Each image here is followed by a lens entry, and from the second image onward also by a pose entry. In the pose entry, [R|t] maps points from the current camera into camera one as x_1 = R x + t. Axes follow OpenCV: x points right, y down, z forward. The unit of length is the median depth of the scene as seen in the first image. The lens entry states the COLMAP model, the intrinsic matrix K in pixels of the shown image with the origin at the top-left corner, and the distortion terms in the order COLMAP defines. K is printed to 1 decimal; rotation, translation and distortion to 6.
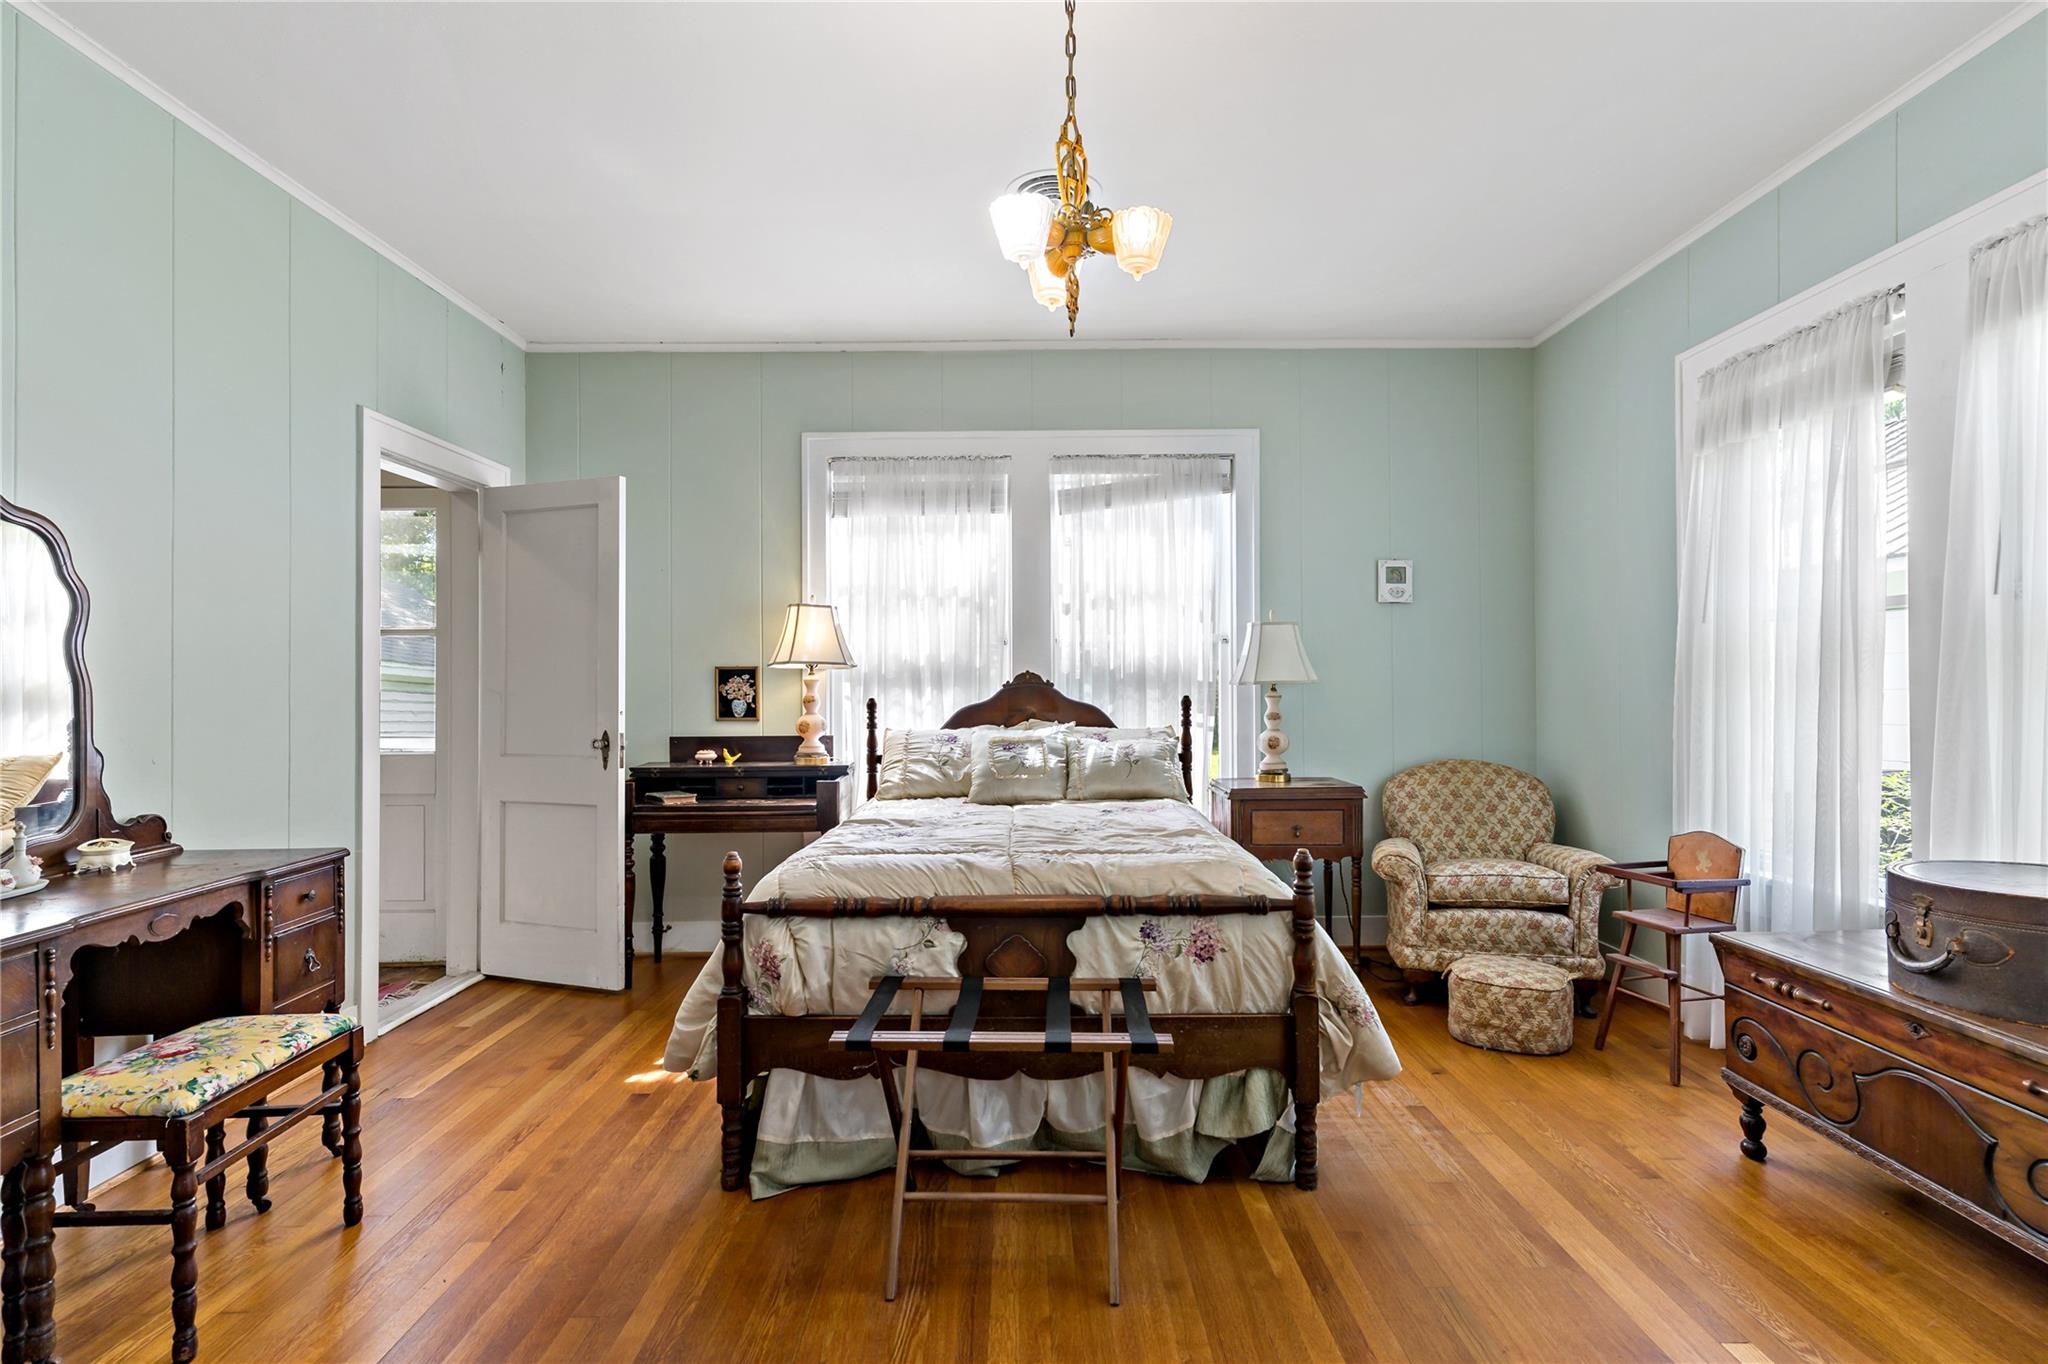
lens RADIAL K [[984.1, 0, 1025.9], [0, 984.1, 680.8], [0, 0, 1]] dist [-0.002371, 0.000342]
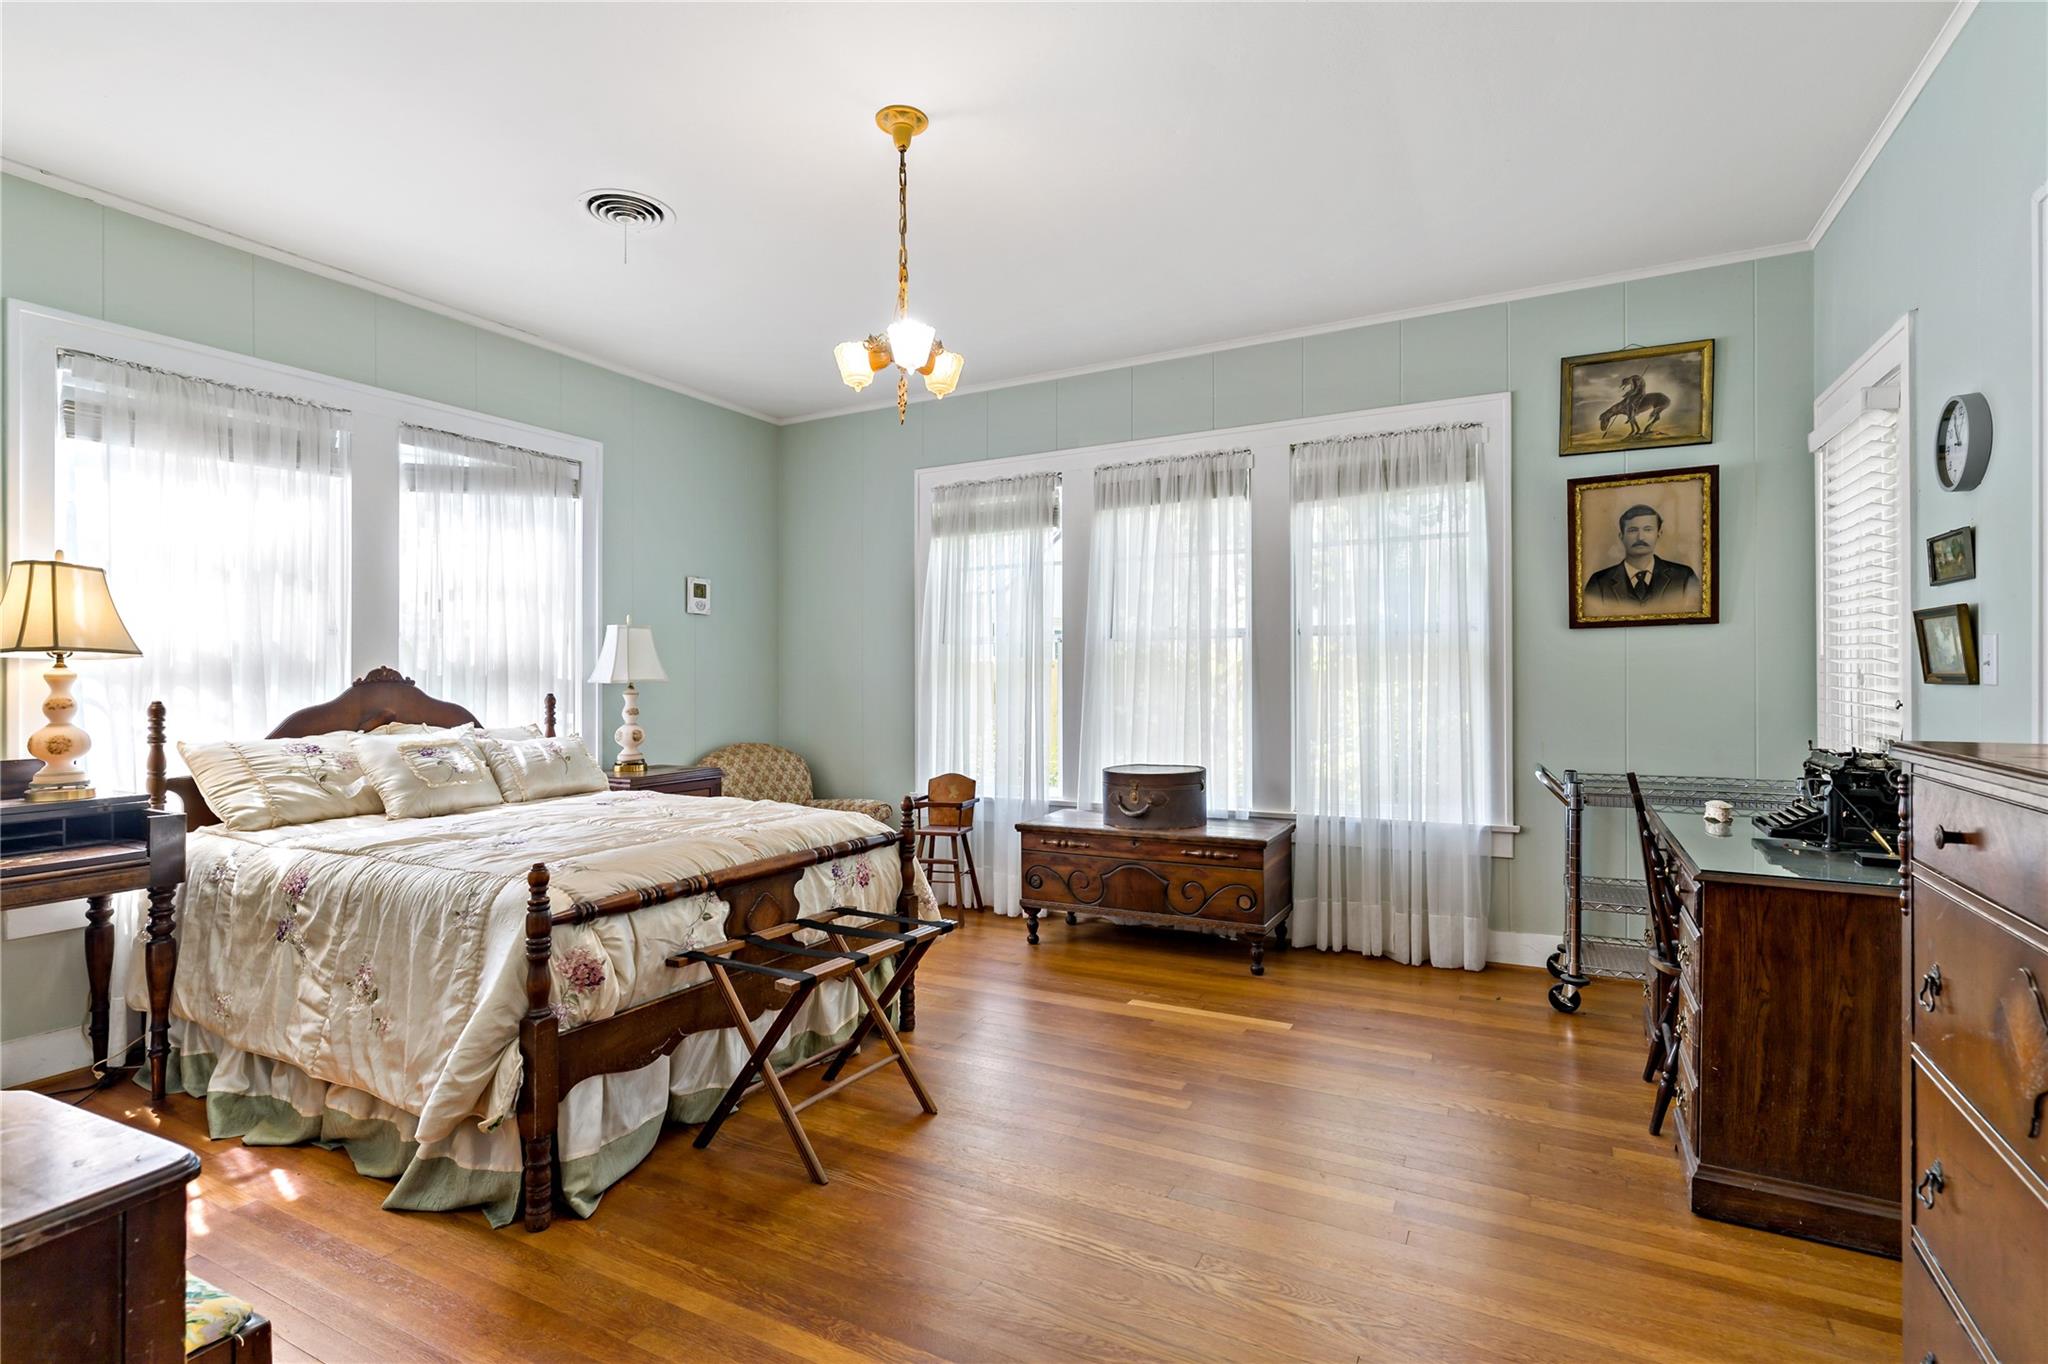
lens RADIAL K [[984.1, 0, 1033.8], [0, 984.1, 680.5], [0, 0, 1]] dist [-0.002371, 0.000342]
pose [[0.465213, 0.002920, 0.885194, -0.559182], [-0.000981, 0.999996, -0.002783, 0.004440], [-0.885198, 0.000426, 0.465214, 0.103765]]
